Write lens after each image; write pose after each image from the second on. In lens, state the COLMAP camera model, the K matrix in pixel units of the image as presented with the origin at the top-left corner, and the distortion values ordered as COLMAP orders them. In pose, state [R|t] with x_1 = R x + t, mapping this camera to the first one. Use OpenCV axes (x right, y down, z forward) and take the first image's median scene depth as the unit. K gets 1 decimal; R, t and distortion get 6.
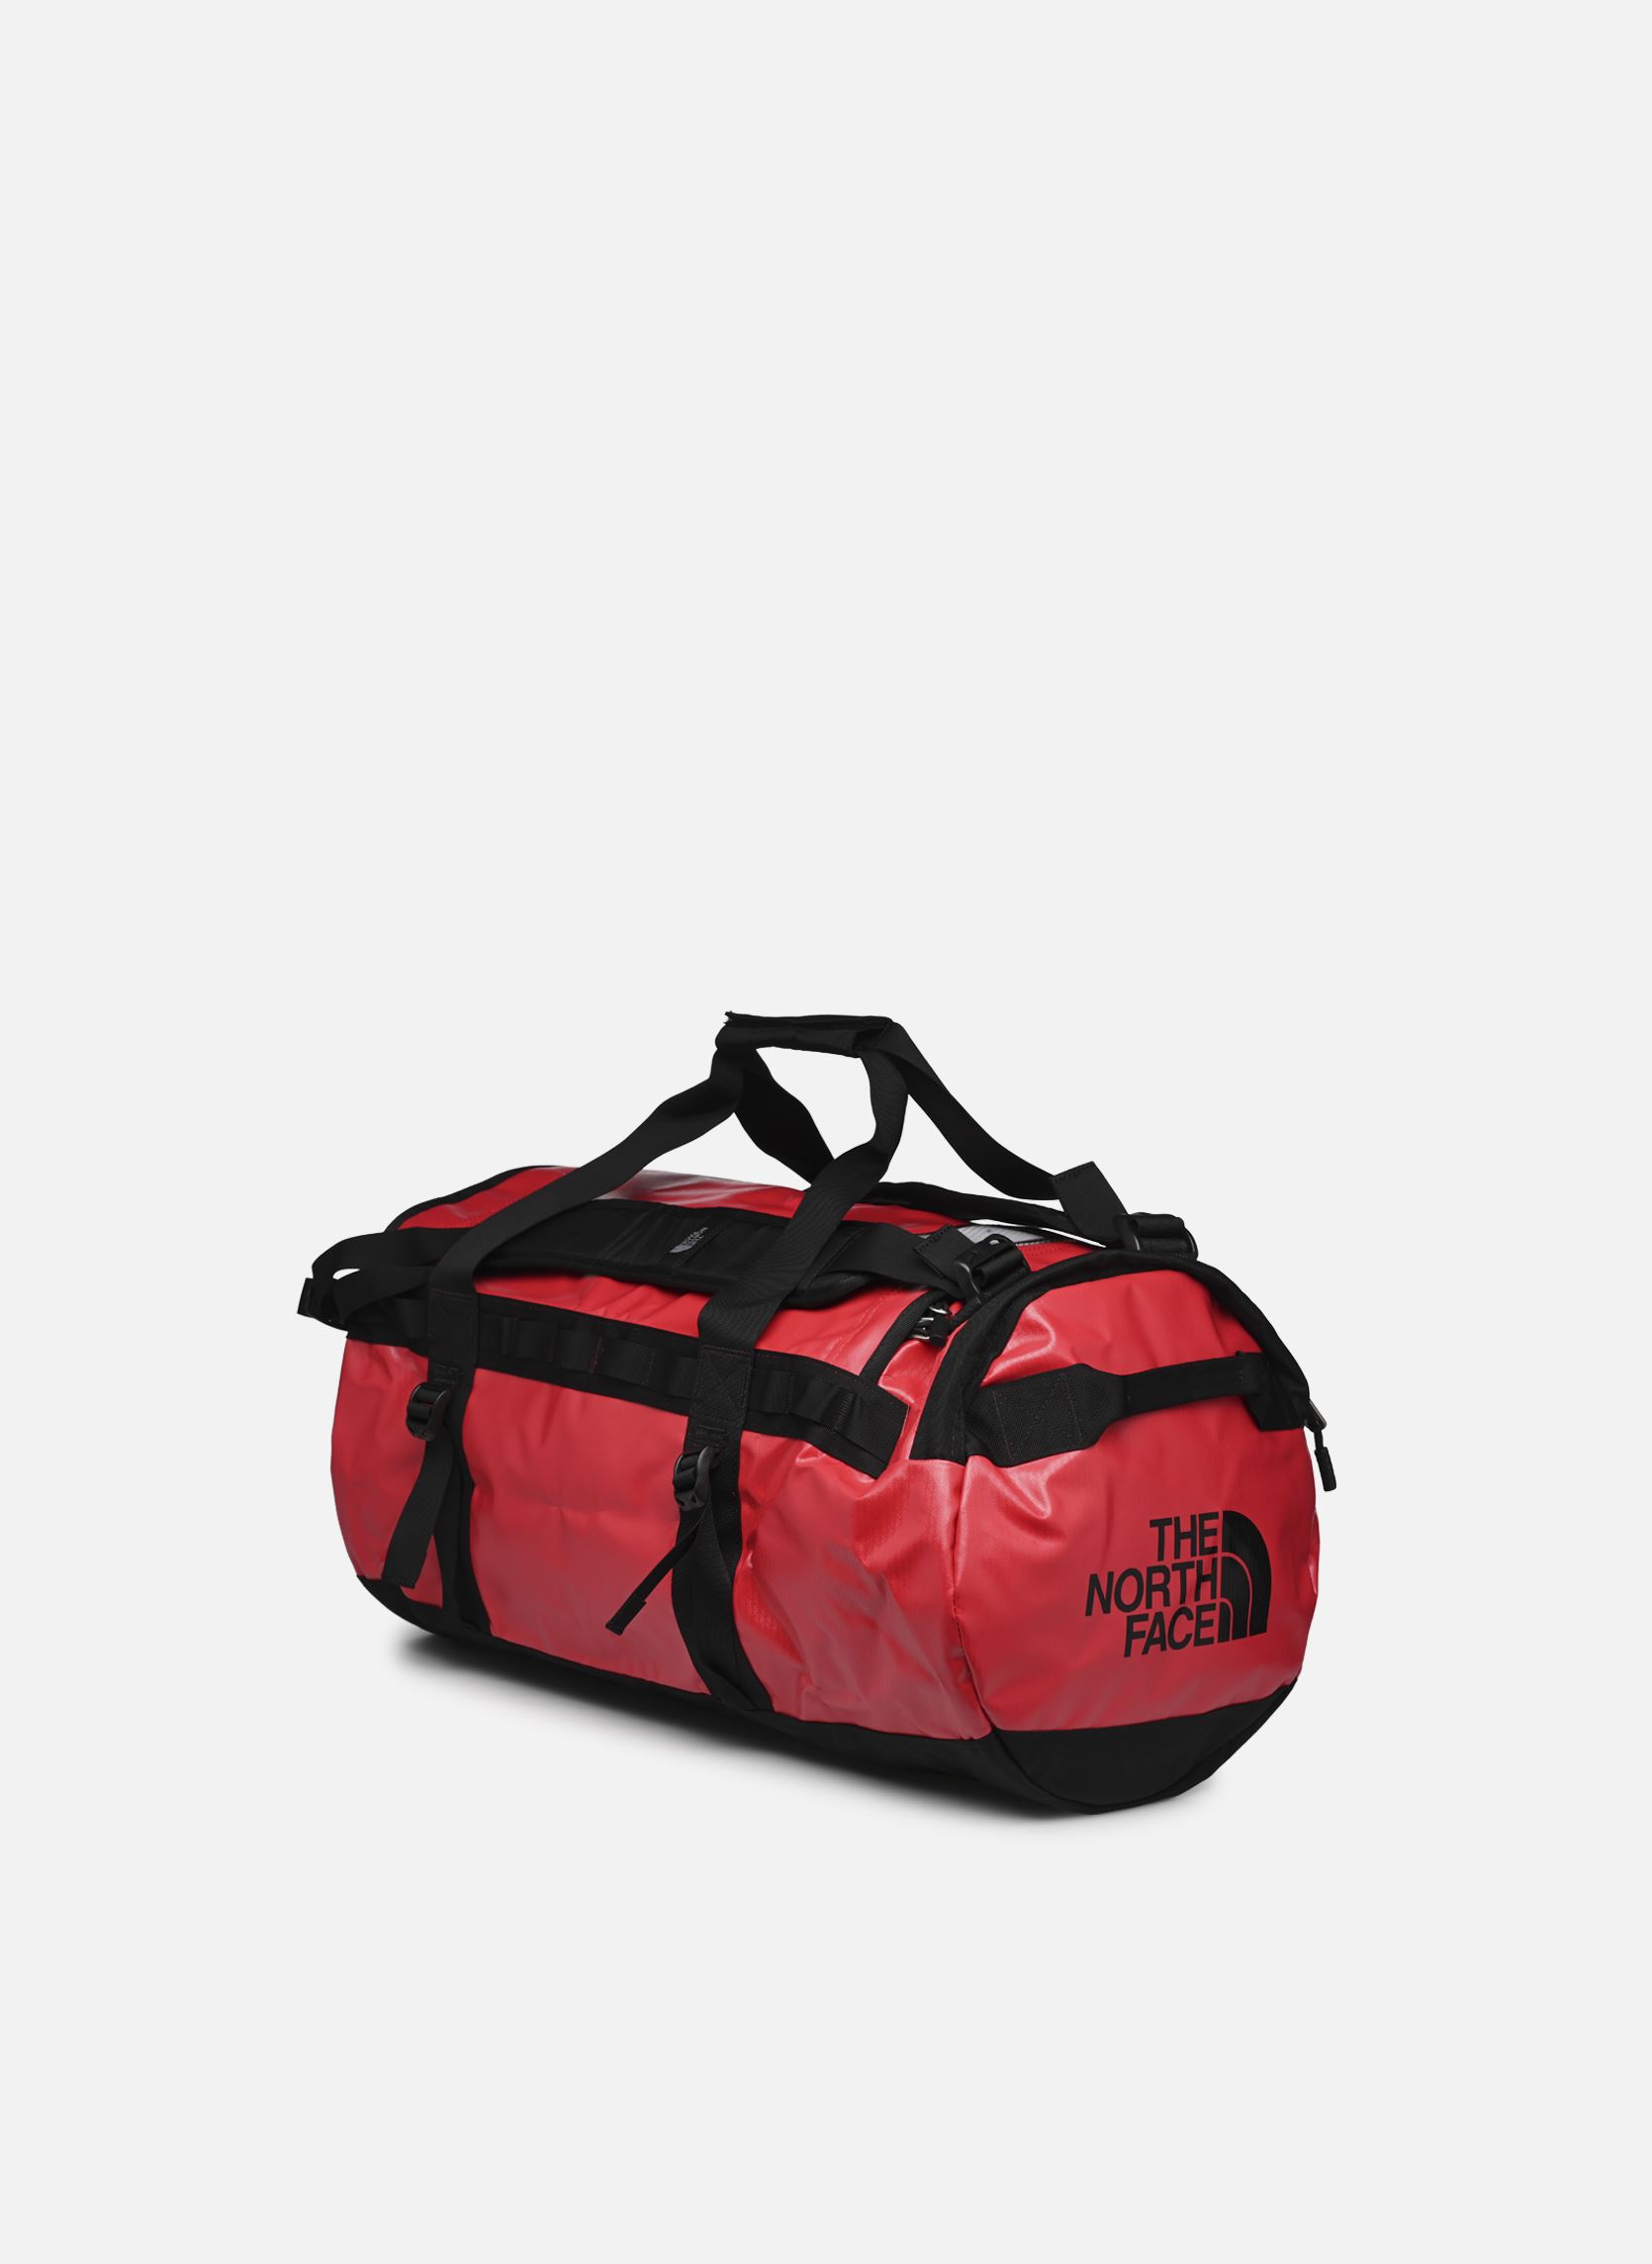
lens RADIAL K [[7718.5, 0, 823.6], [0, 7718.5, 1131.3], [0, 0, 1]] dist [0.377185, 0.000000]
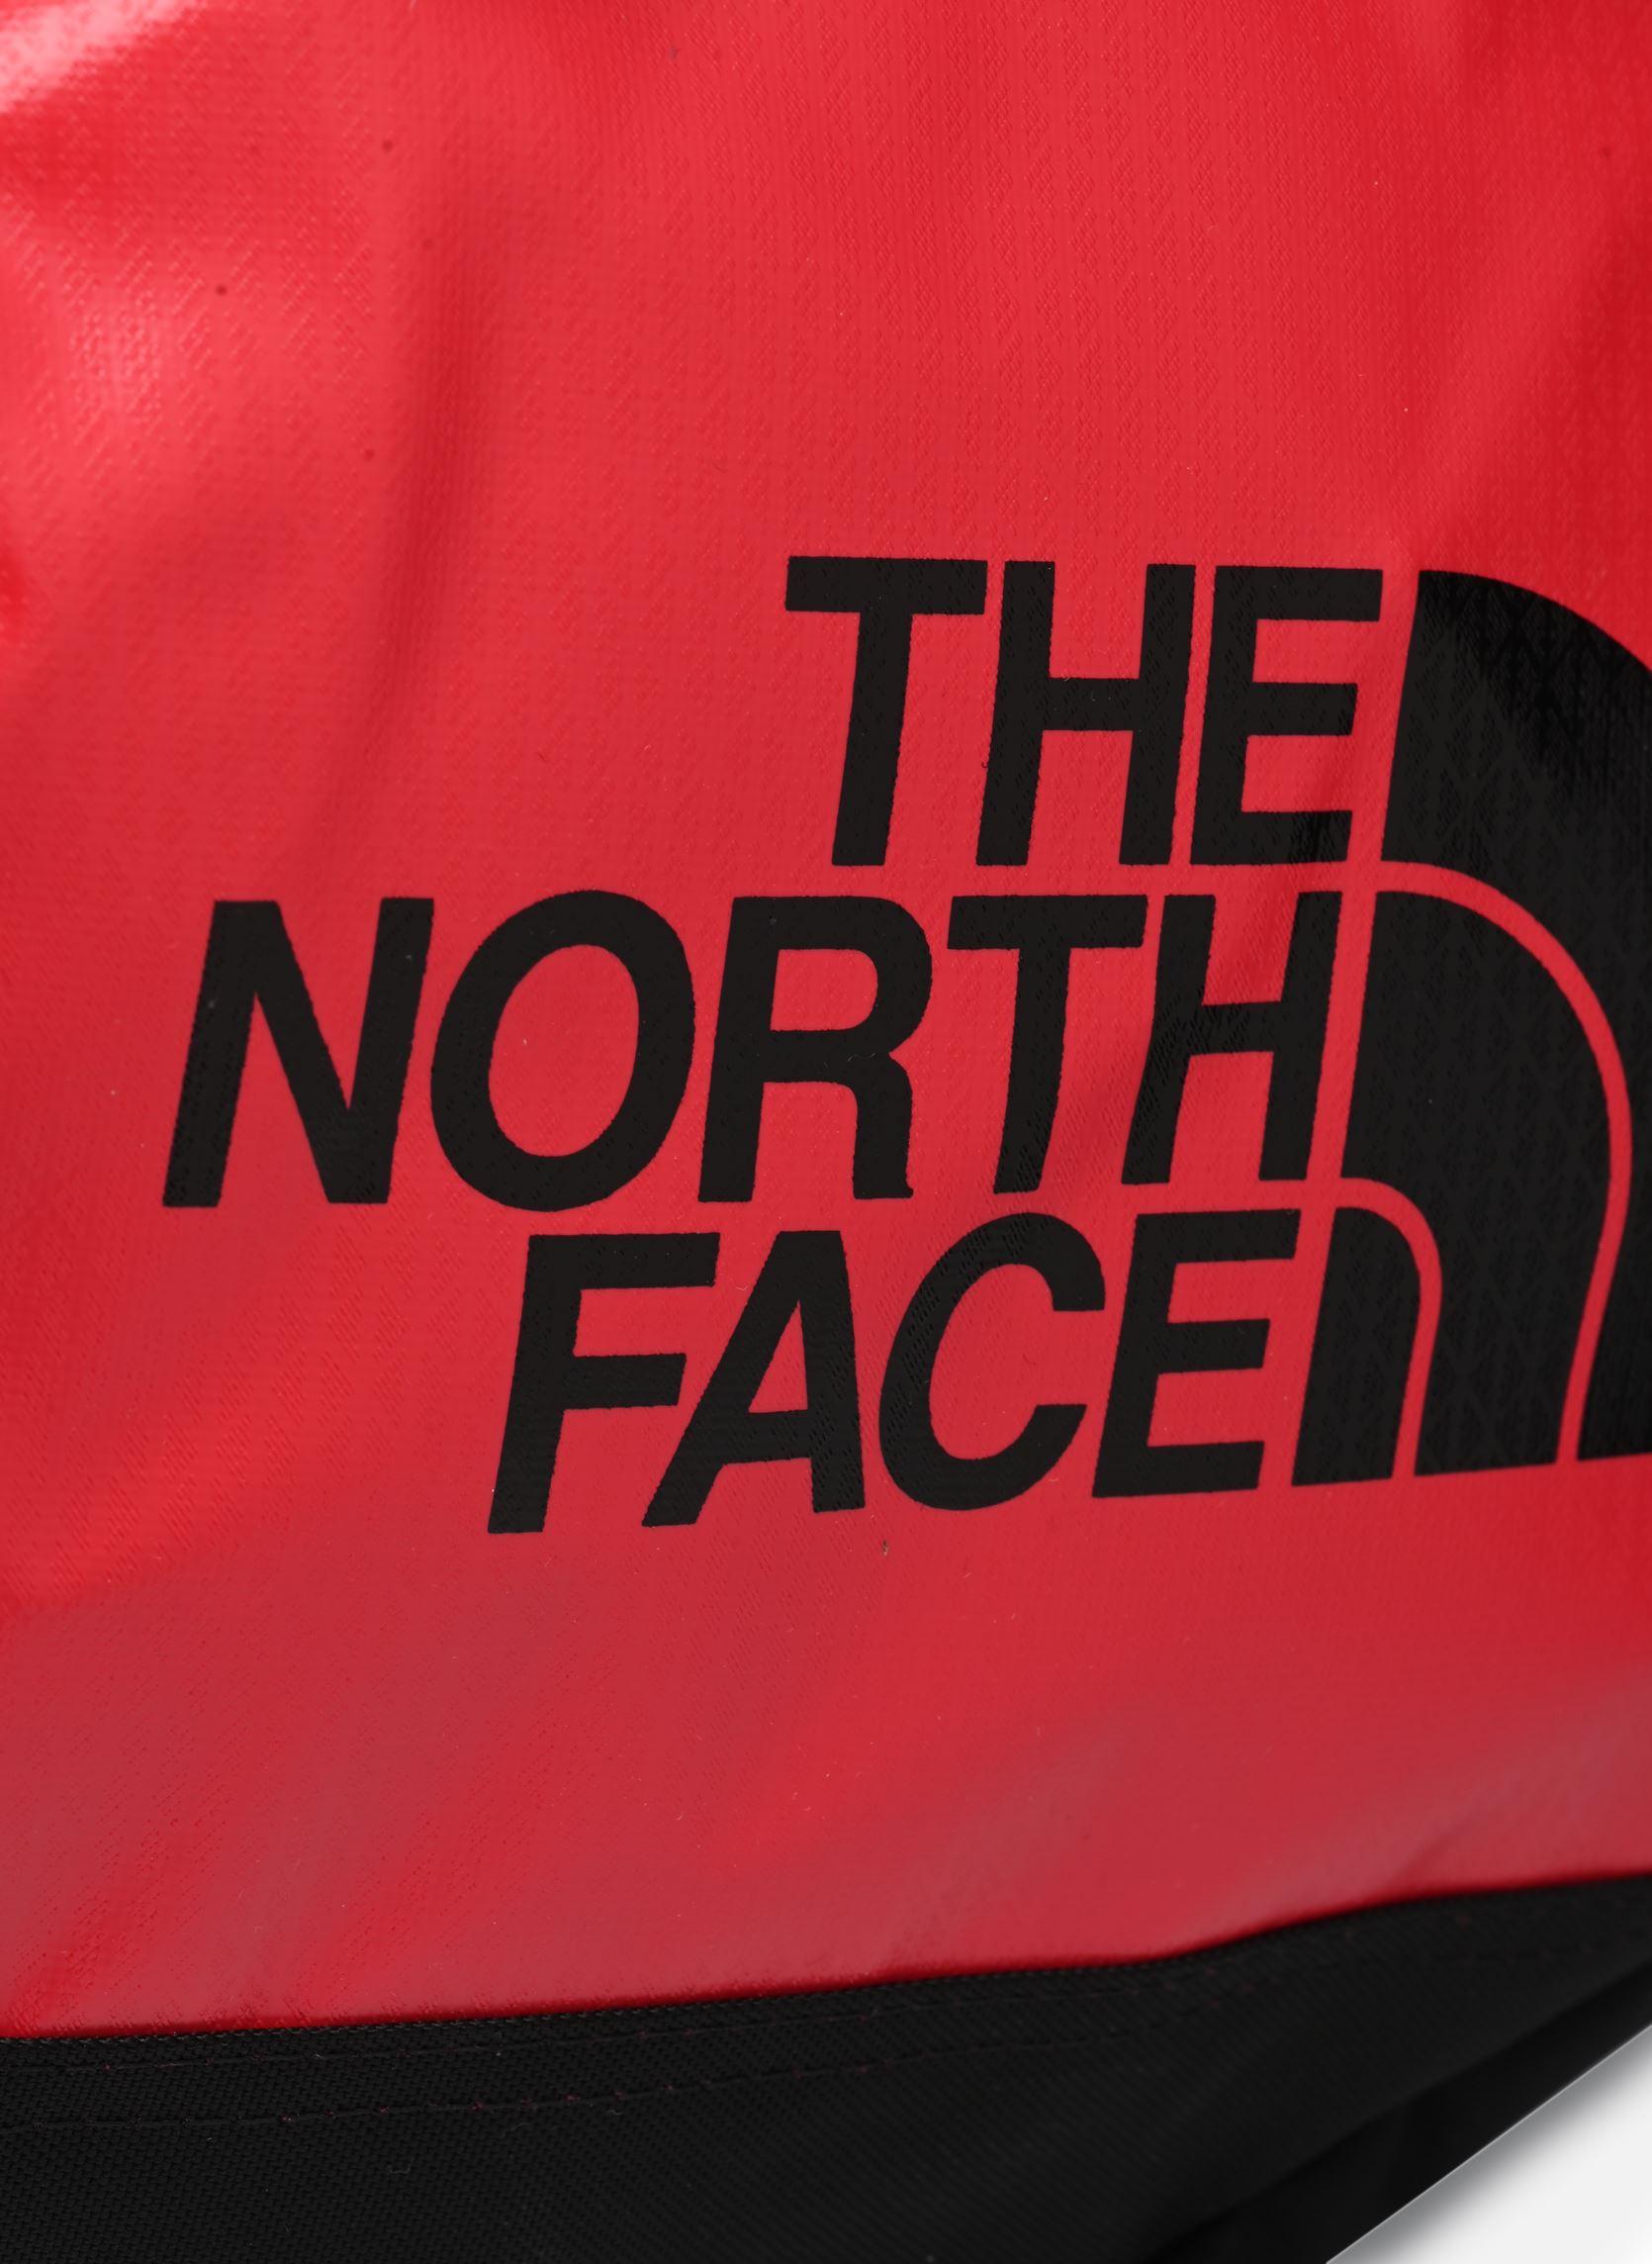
lens RADIAL K [[7718.5, 0, 824.6], [0, 7718.5, 1132.4], [0, 0, 1]] dist [0.377185, 0.000000]
pose [[0.966020, 0.110492, -0.233658, 0.075527], [-0.091915, 0.991783, 0.088984, 0.048009], [0.241570, -0.064484, 0.968238, 0.865194]]
